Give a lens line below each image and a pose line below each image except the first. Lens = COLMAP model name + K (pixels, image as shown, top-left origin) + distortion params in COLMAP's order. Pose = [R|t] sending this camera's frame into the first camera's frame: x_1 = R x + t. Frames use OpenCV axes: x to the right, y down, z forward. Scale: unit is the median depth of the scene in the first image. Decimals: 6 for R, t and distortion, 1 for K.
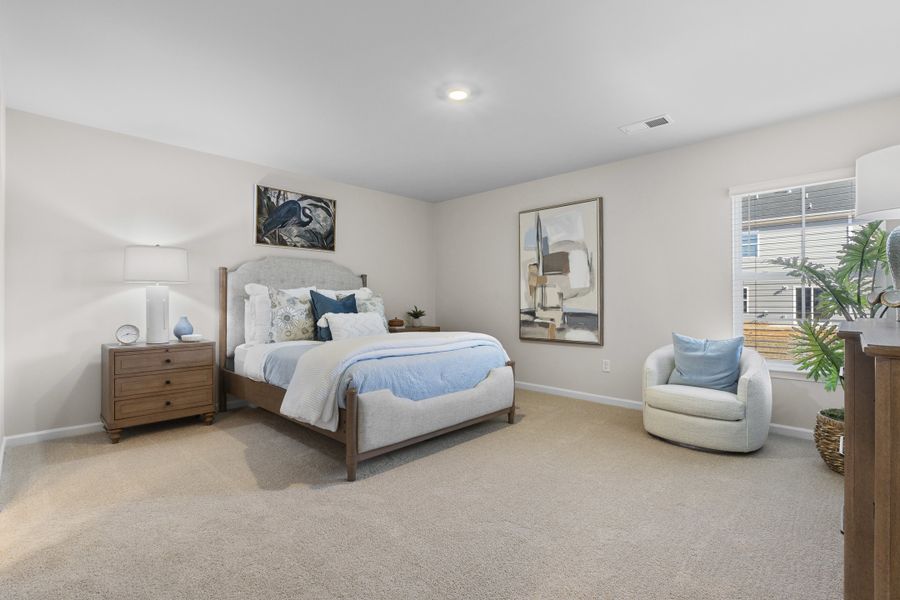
lens RADIAL K [[406.8, 0, 451.9], [0, 406.8, 298.4], [0, 0, 1]] dist [-0.022732, 0.000364]
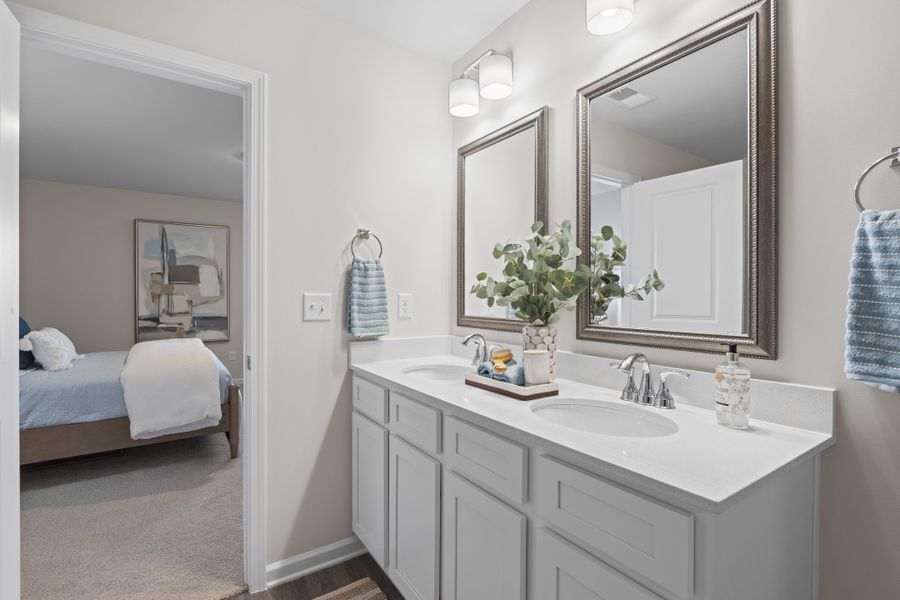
lens RADIAL K [[406.8, 0, 435.2], [0, 406.8, 302.0], [0, 0, 1]] dist [-0.022732, 0.000364]
pose [[0.235142, -0.014751, 0.971849, -0.668007], [-0.006897, 0.999834, 0.016844, -0.031968], [-0.971937, -0.010663, 0.235001, 0.048403]]
